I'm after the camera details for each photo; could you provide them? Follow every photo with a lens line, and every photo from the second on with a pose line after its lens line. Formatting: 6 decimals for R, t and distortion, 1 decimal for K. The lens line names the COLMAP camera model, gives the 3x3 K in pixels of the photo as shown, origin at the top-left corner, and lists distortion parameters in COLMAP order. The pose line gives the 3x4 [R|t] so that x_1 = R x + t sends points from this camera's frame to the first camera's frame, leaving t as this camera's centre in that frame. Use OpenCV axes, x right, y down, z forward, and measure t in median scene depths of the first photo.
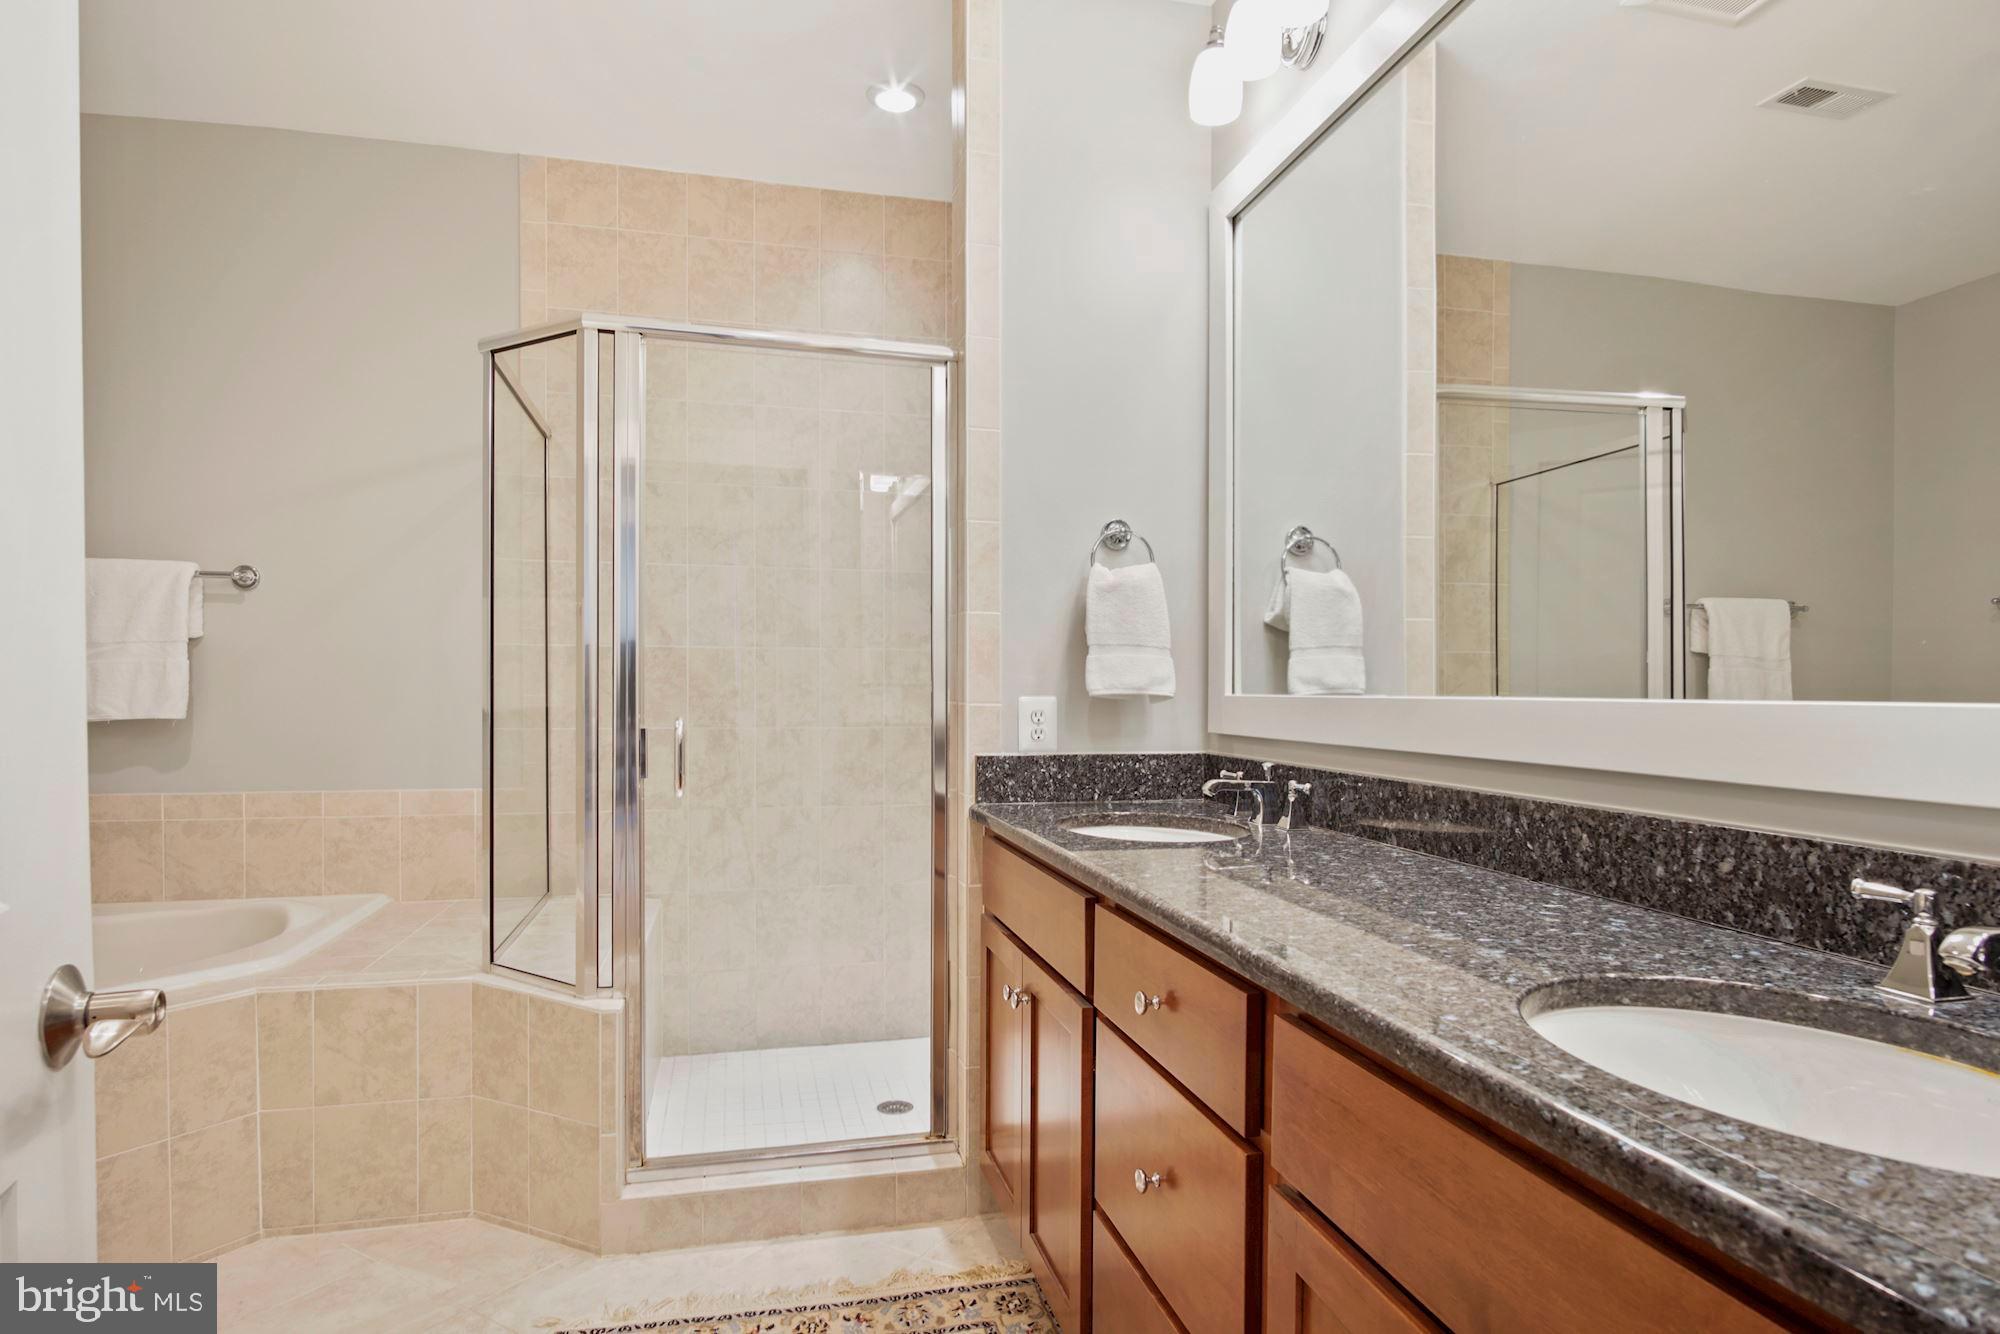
lens RADIAL K [[1113.0, 0, 1000.8], [0, 1113.0, 681.5], [0, 0, 1]] dist [-0.002955, -0.003182]
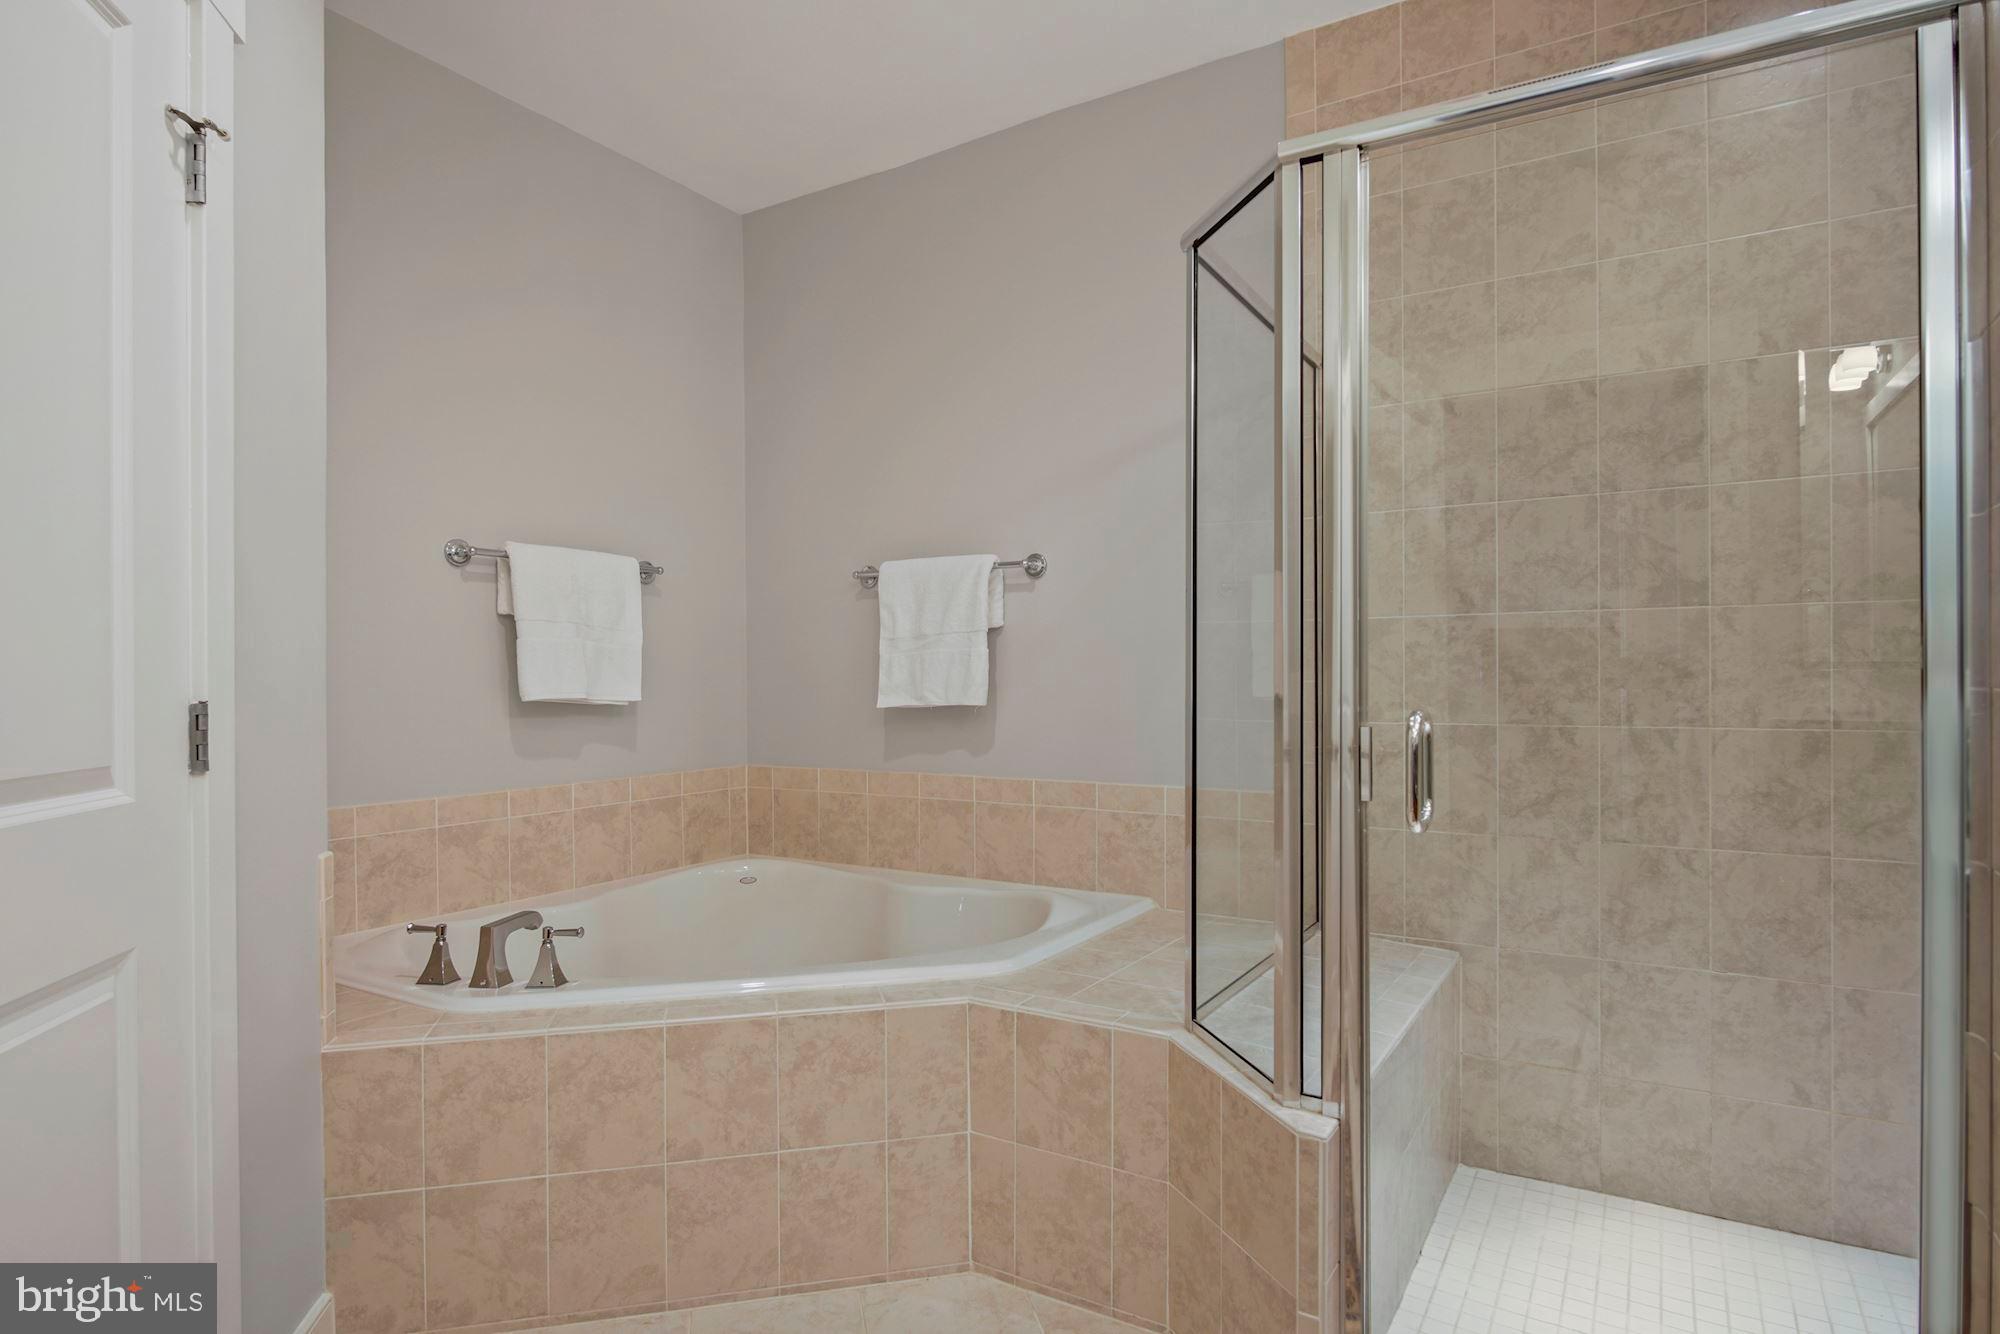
lens RADIAL K [[1113.0, 0, 968.6], [0, 1113.0, 687.3], [0, 0, 1]] dist [-0.002955, -0.003182]
pose [[0.706034, -0.002047, -0.708175, -0.011726], [0.013097, 0.999863, 0.010168, 0.007727], [0.708057, -0.016454, 0.705963, 0.338222]]
